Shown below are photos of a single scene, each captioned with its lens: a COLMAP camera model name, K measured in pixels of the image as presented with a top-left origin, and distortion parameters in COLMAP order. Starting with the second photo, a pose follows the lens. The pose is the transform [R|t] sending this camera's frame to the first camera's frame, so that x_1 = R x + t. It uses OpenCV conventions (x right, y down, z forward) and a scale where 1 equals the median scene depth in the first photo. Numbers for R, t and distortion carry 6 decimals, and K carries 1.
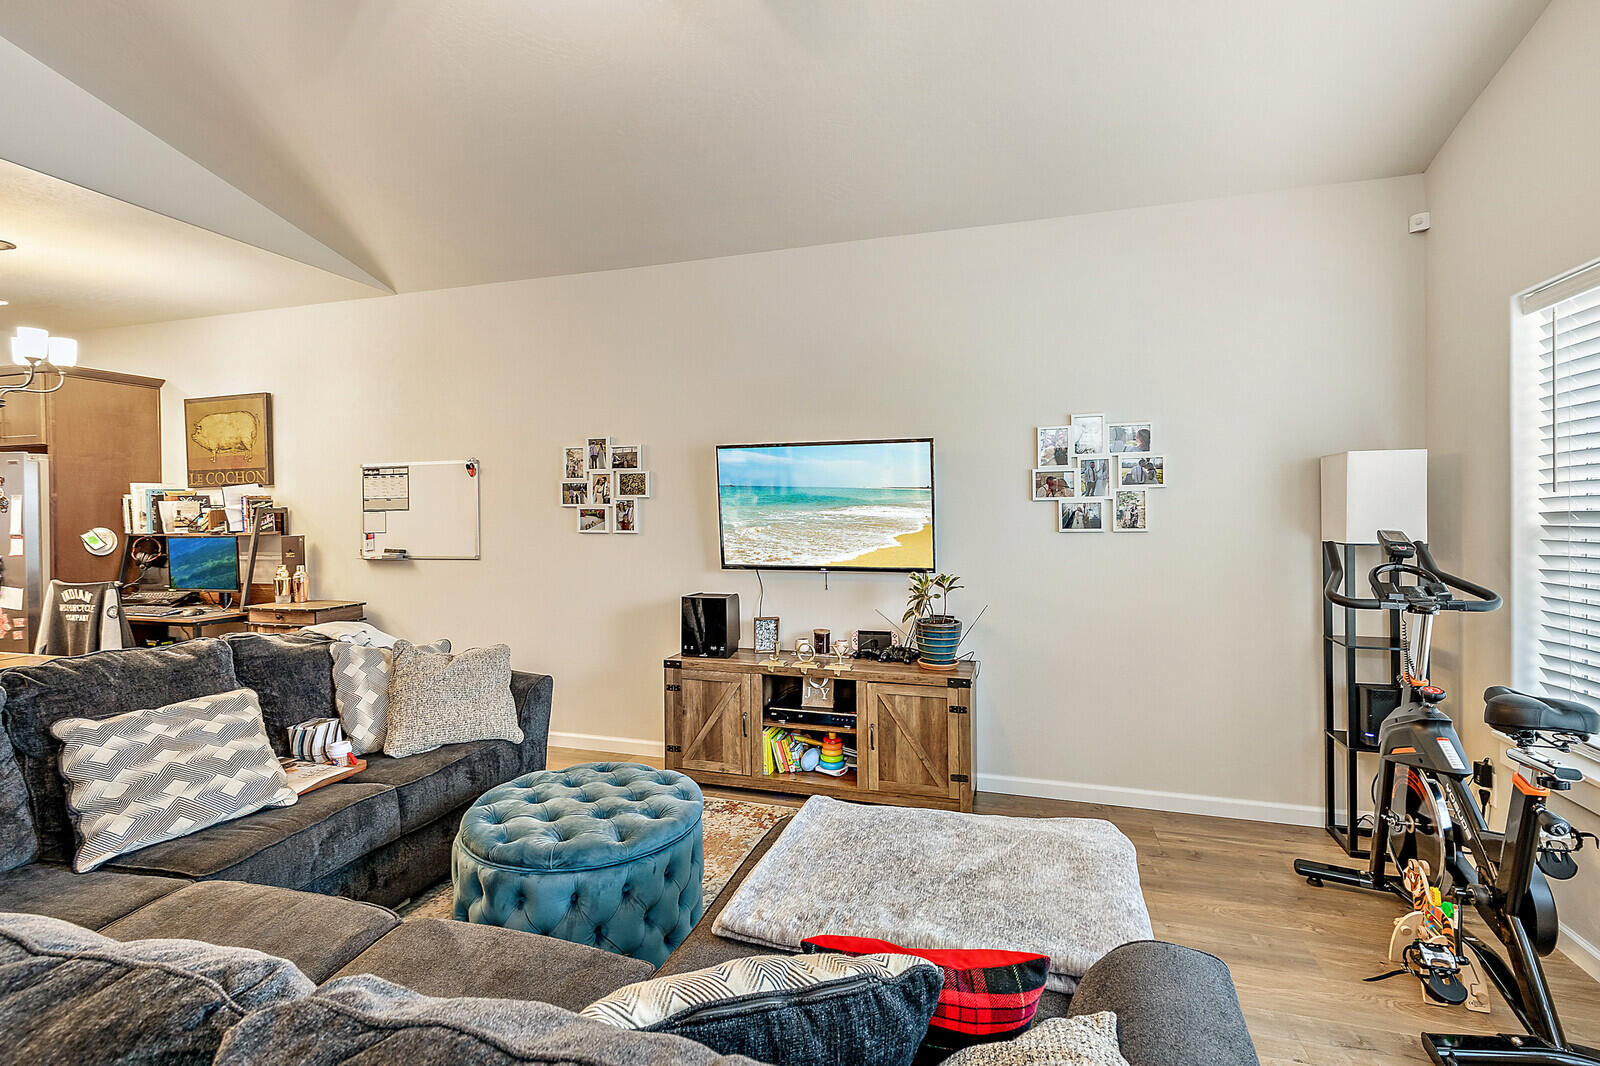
lens RADIAL K [[735.6, 0, 800.9], [0, 735.6, 515.0], [0, 0, 1]] dist [0.004879, -0.000522]
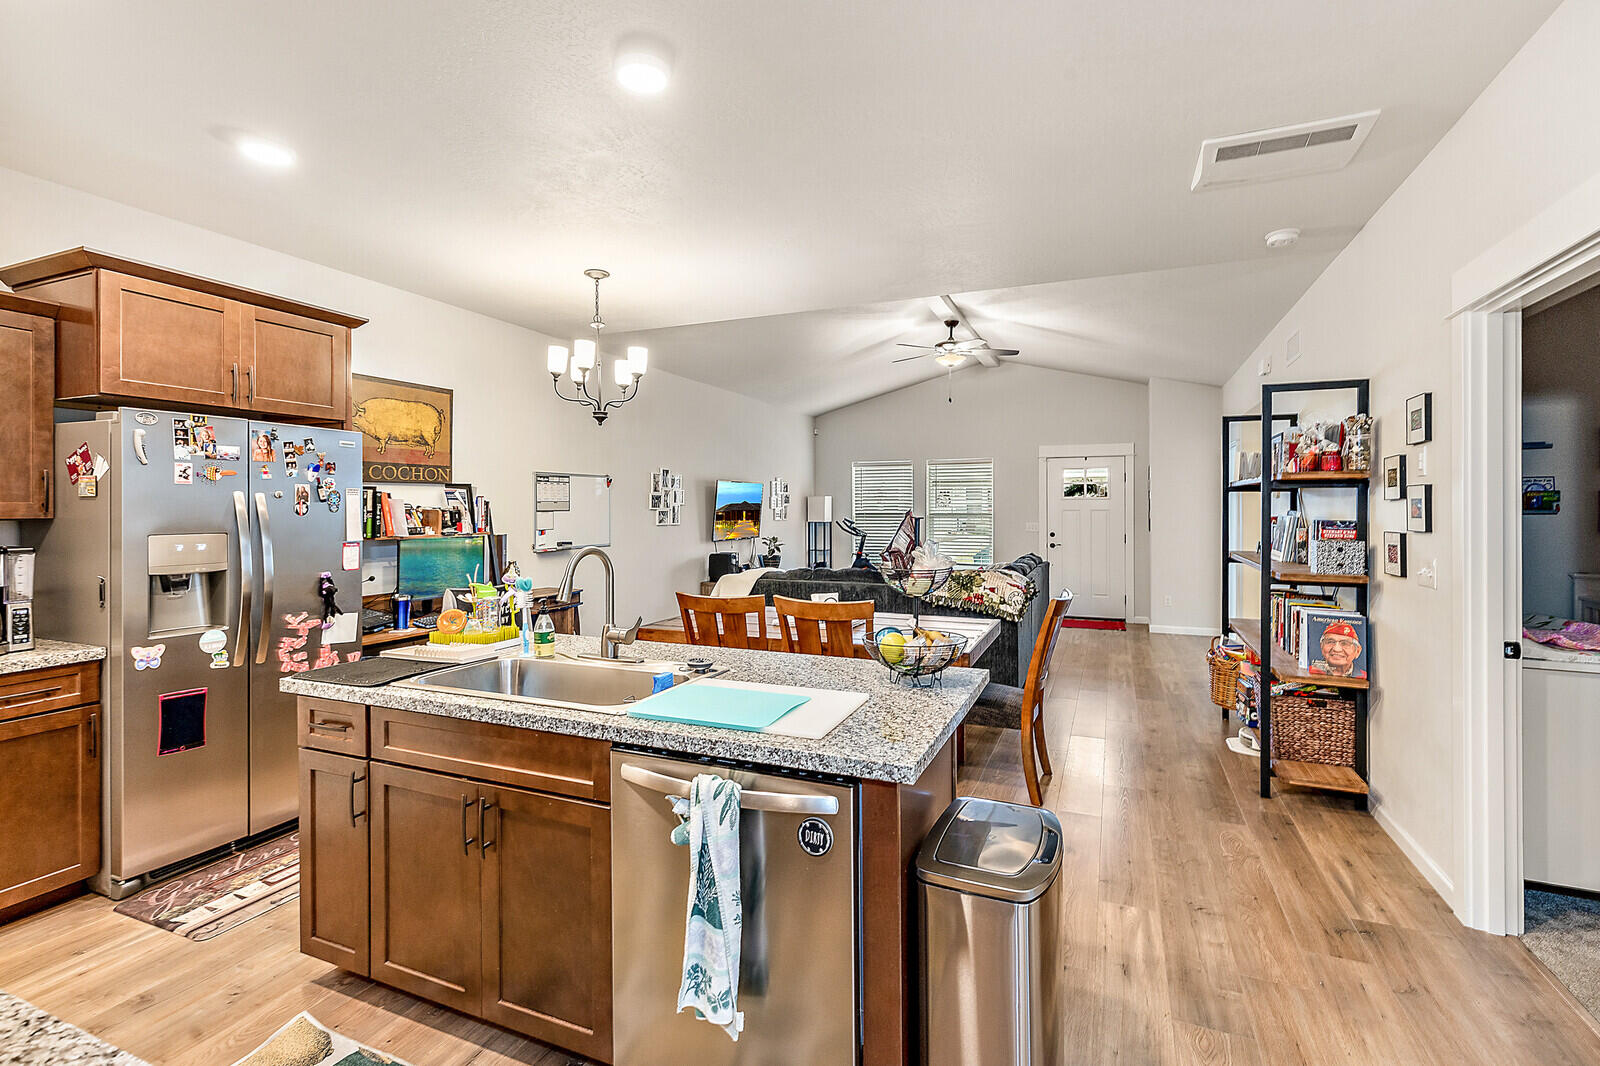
lens RADIAL K [[735.6, 0, 800.9], [0, 735.6, 515.0], [0, 0, 1]] dist [0.004879, -0.000522]
pose [[0.102911, -0.001541, 0.994689, -1.947823], [0.003065, 0.999995, 0.001233, 0.000363], [-0.994686, 0.002921, 0.102915, 0.521234]]
